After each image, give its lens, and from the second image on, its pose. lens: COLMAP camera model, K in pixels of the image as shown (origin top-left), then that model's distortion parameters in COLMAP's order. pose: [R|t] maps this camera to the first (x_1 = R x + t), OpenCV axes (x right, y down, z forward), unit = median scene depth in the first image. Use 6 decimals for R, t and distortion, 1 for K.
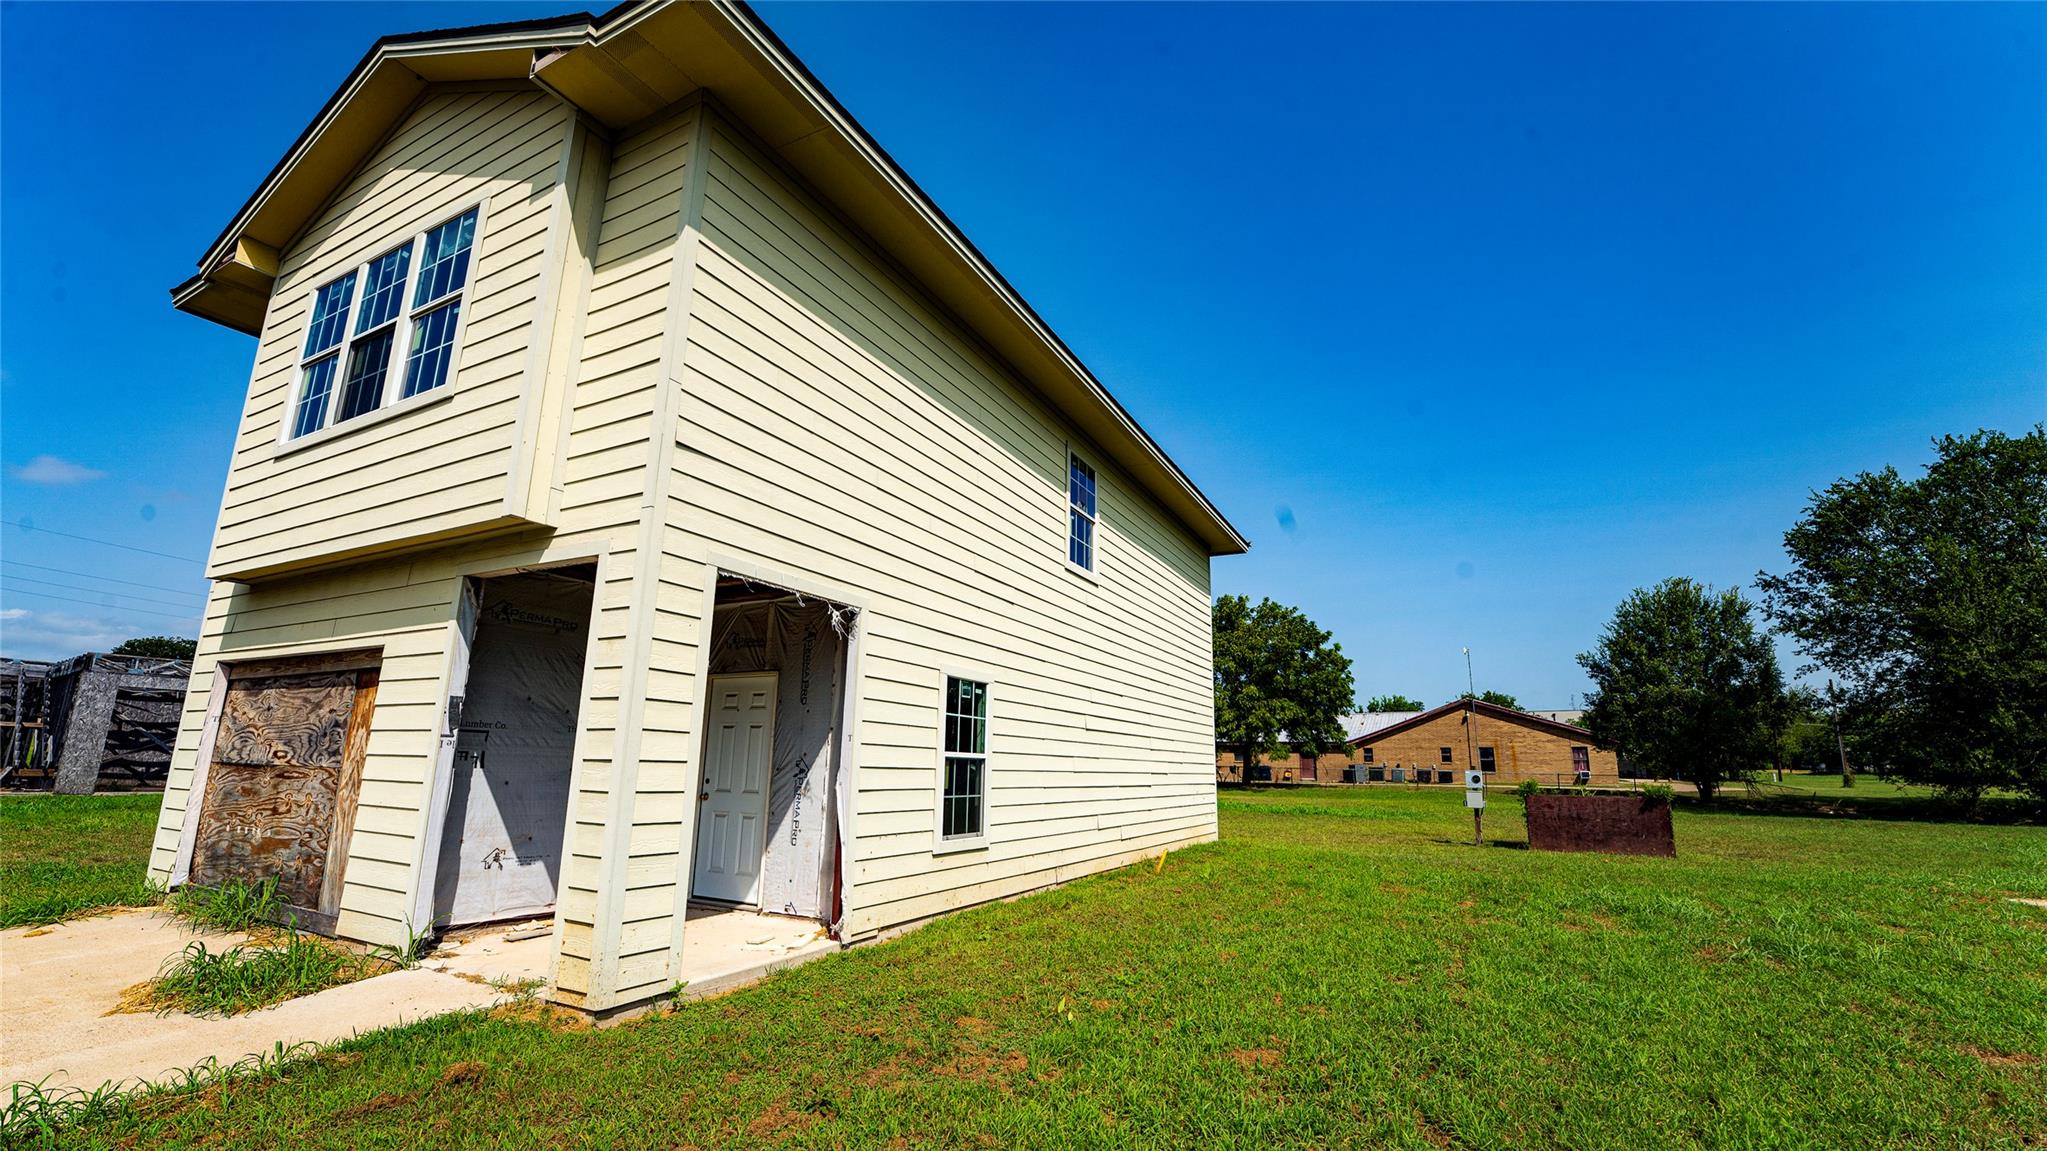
lens RADIAL K [[831.3, 0, 1024.1], [0, 831.3, 592.1], [0, 0, 1]] dist [-0.028897, 0.003336]
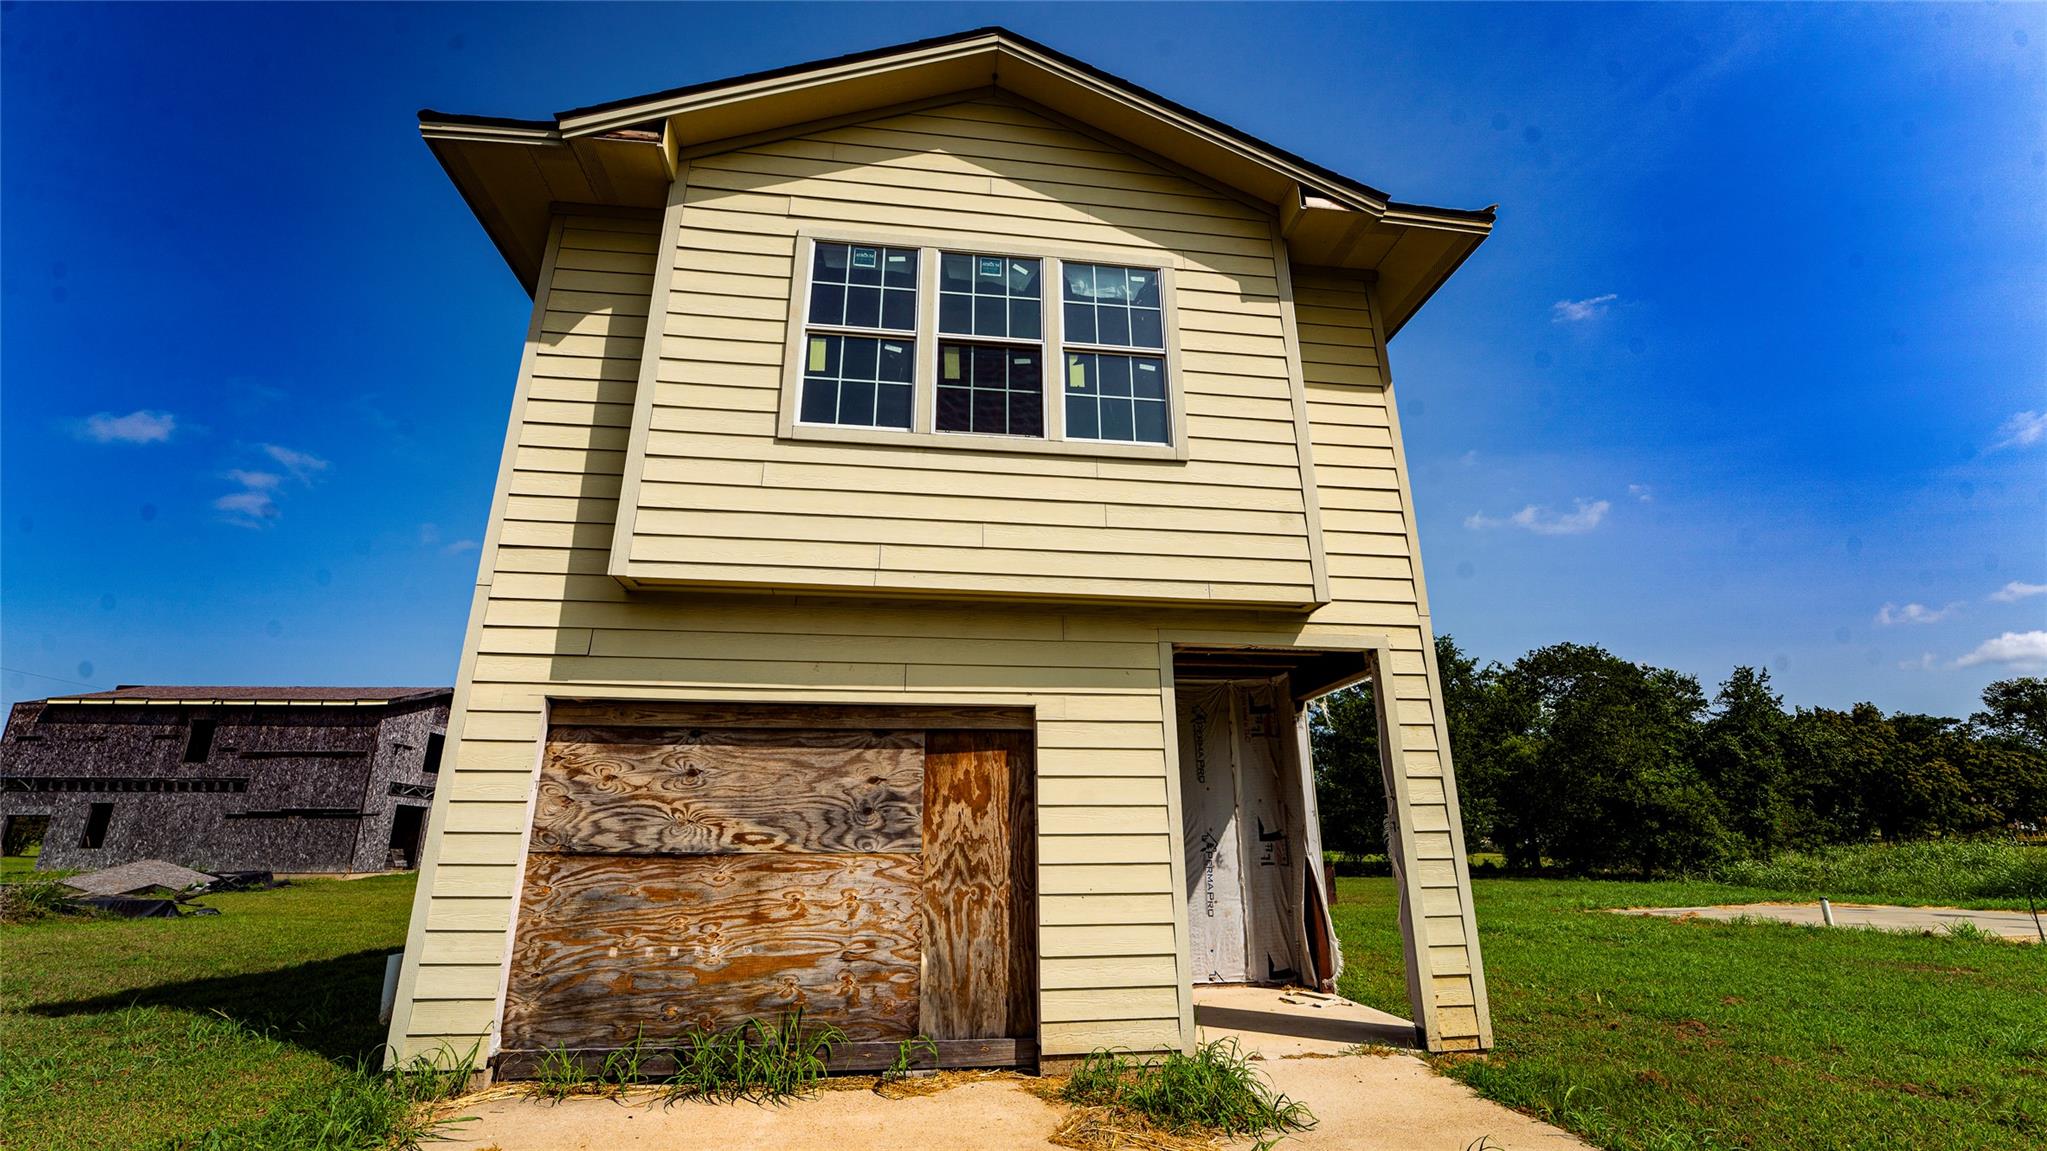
lens RADIAL K [[831.3, 0, 1024.1], [0, 831.3, 592.1], [0, 0, 1]] dist [-0.028897, 0.003336]
pose [[0.819841, 0.150918, 0.552345, -0.997632], [-0.099753, 0.987534, -0.121763, 0.041858], [-0.563836, 0.044729, 0.824675, 0.211442]]
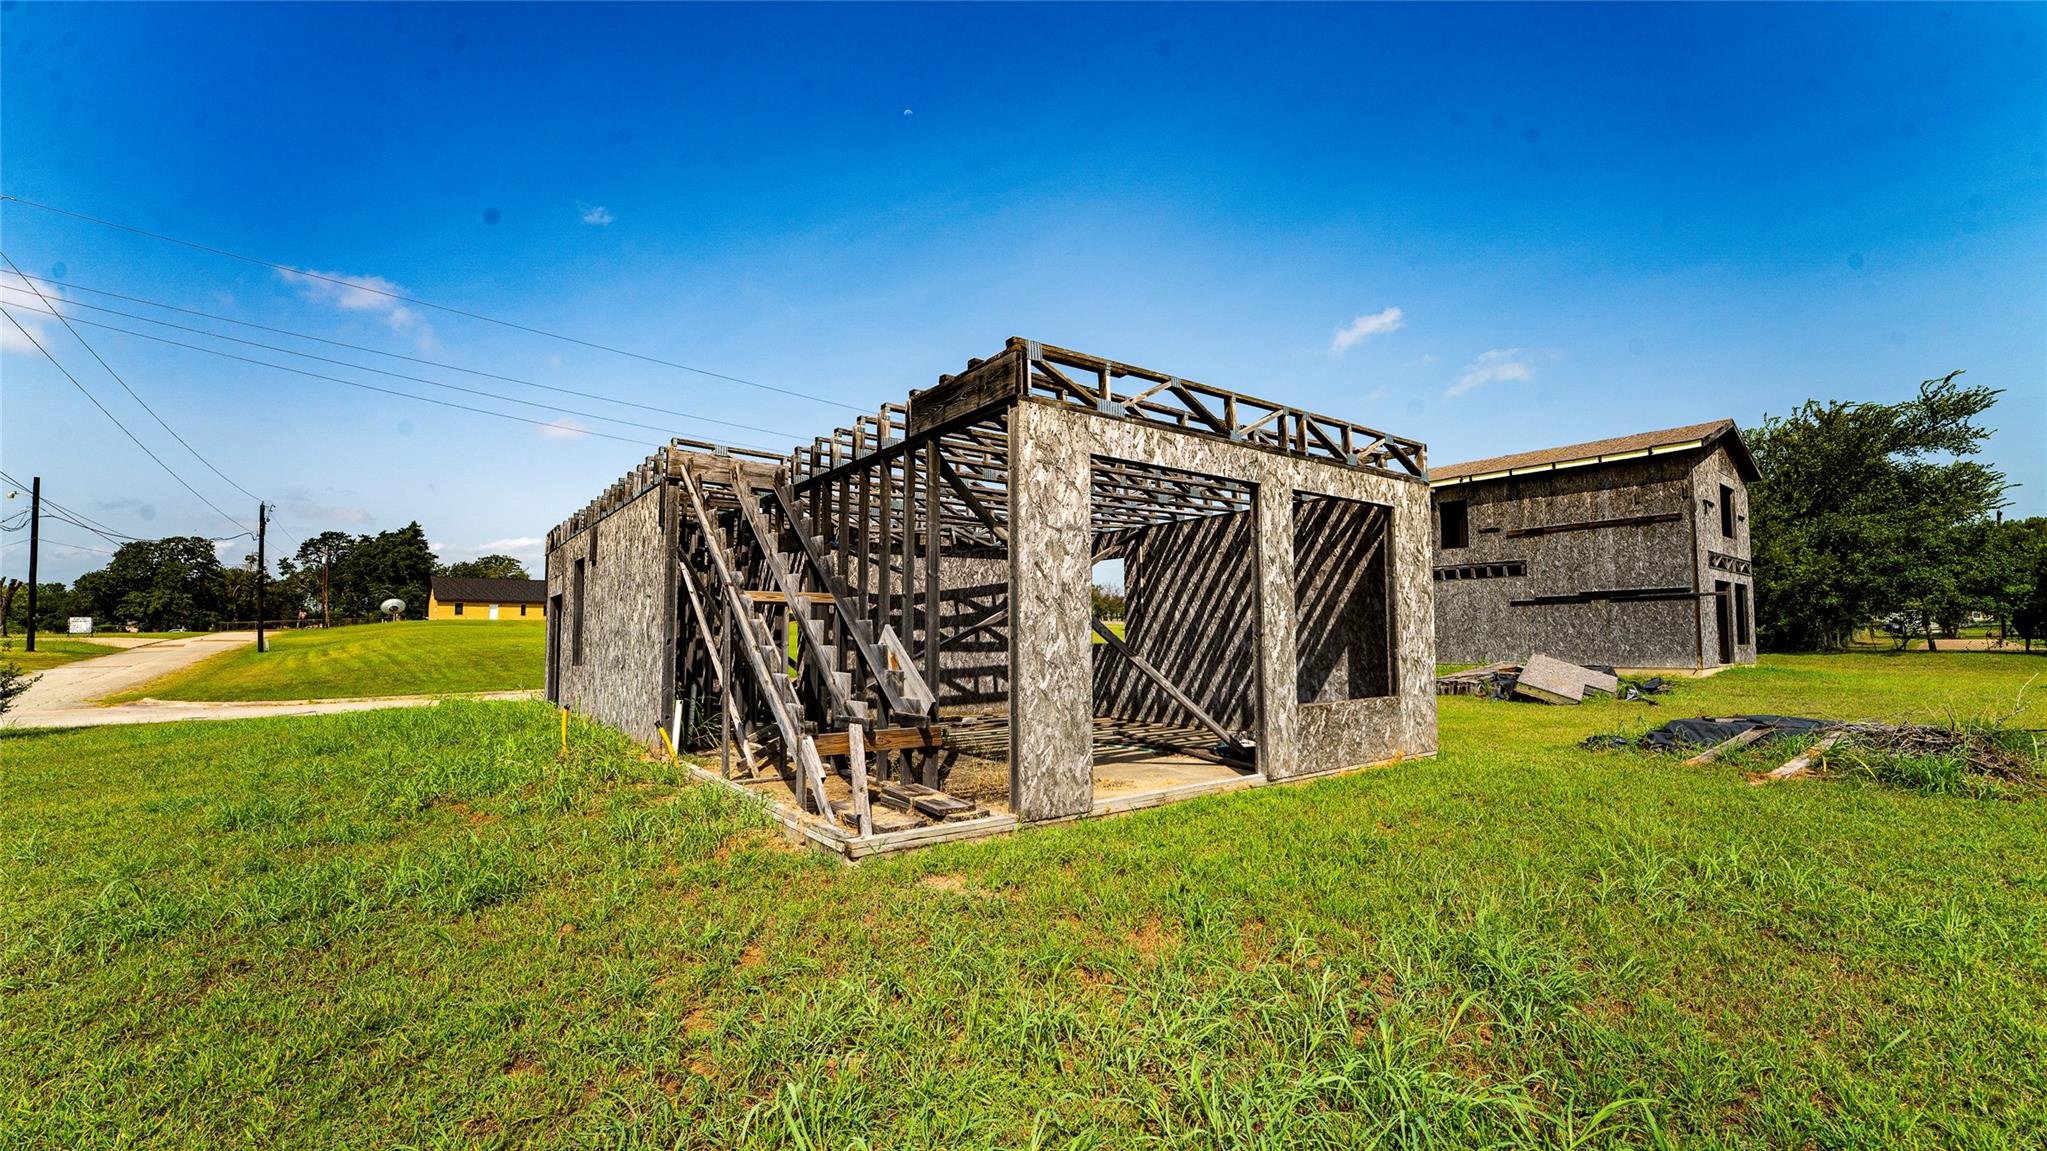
lens RADIAL K [[833.2, 0, 1030.0], [0, 833.2, 585.0], [0, 0, 1]] dist [-0.032108, 0.005936]
pose [[0.939743, -0.041709, -0.339329, -2.421503], [0.090451, 0.987495, 0.129118, 0.285523], [0.329700, -0.152031, 0.931764, 1.623883]]
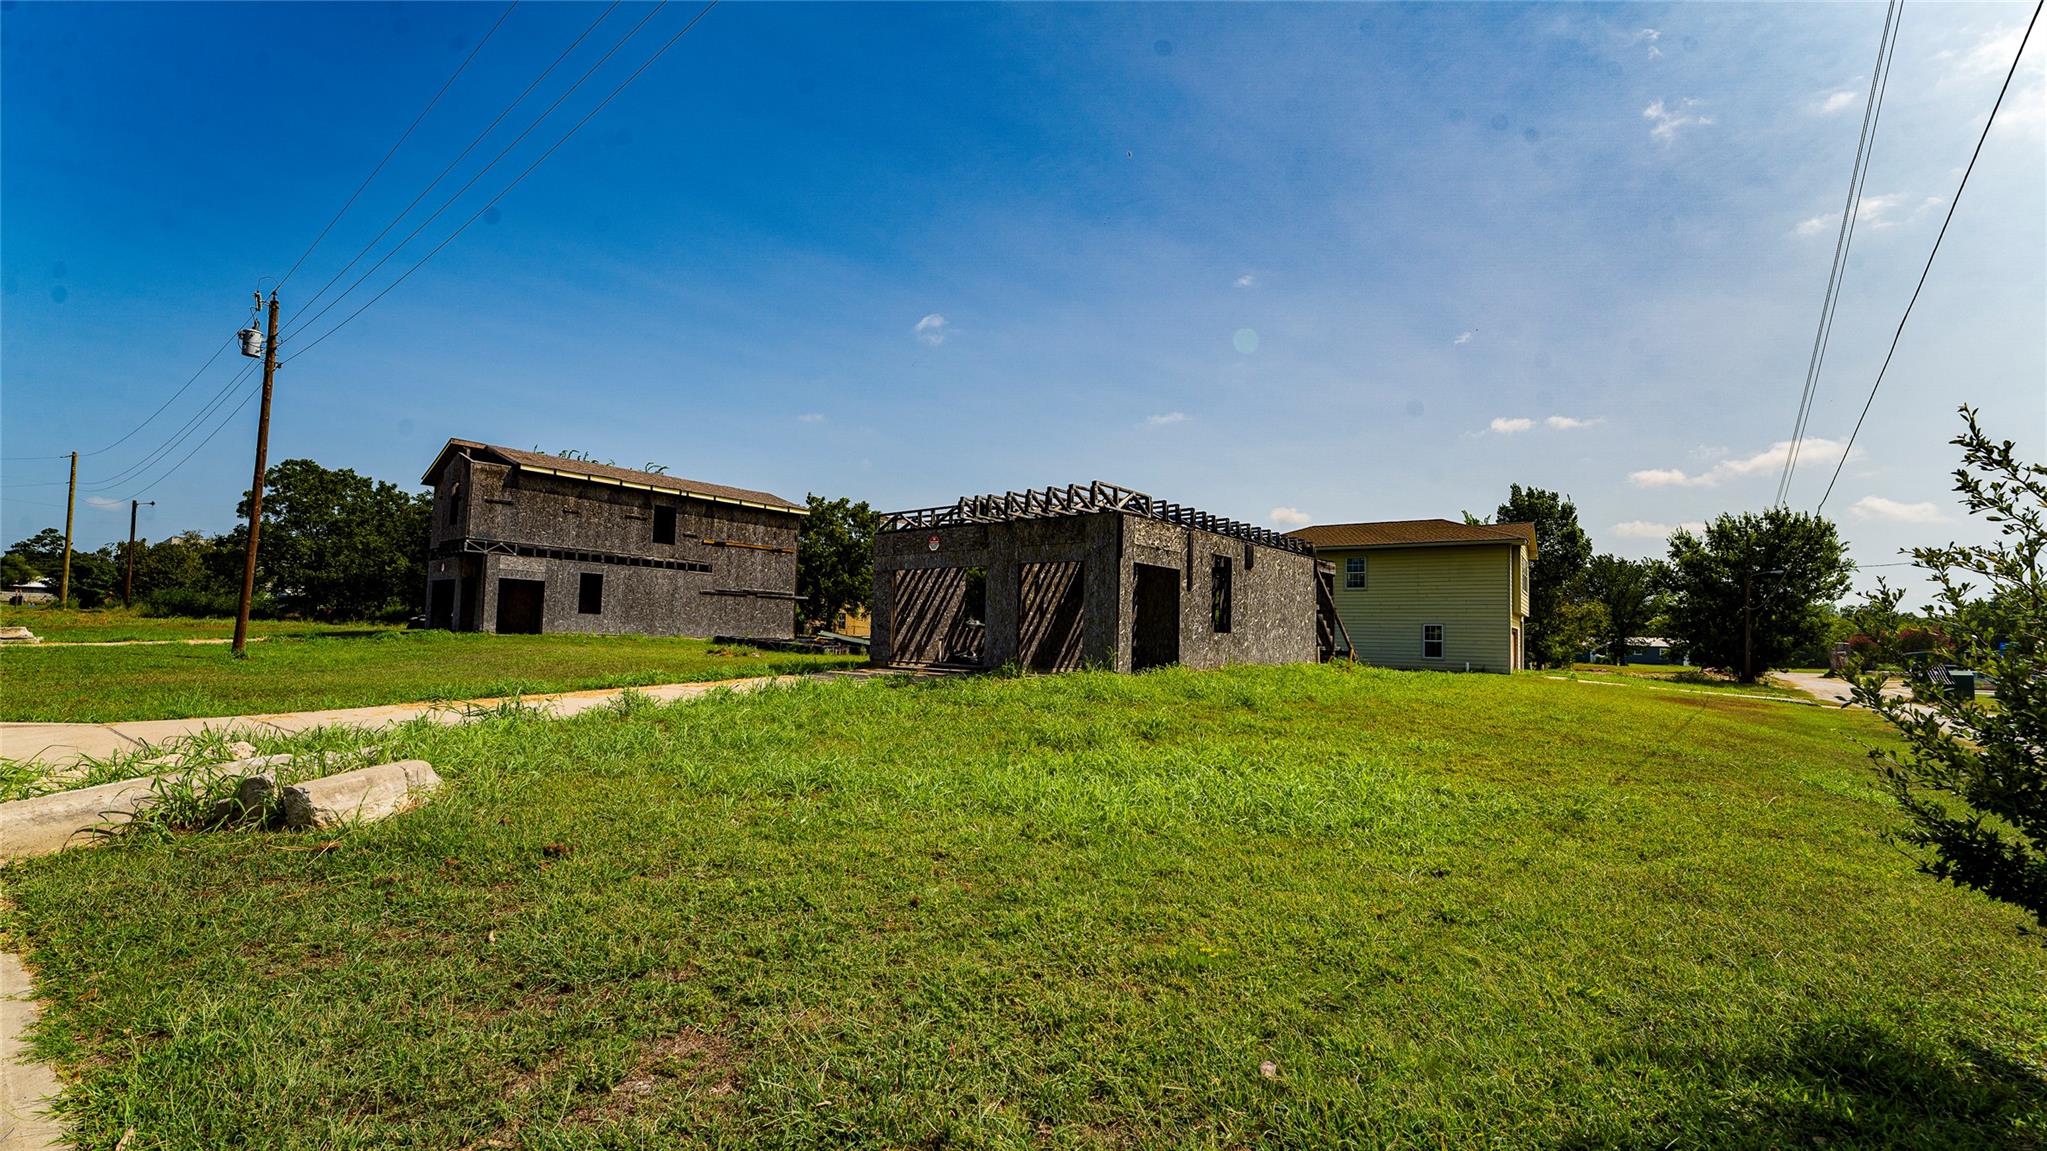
lens RADIAL K [[831.3, 0, 1024.1], [0, 831.3, 592.1], [0, 0, 1]] dist [-0.028897, 0.003336]
pose [[0.142906, 0.046305, 0.988652, -5.849656], [-0.235455, 0.971817, -0.011483, 0.577693], [-0.961321, -0.231142, 0.149781, 2.874594]]
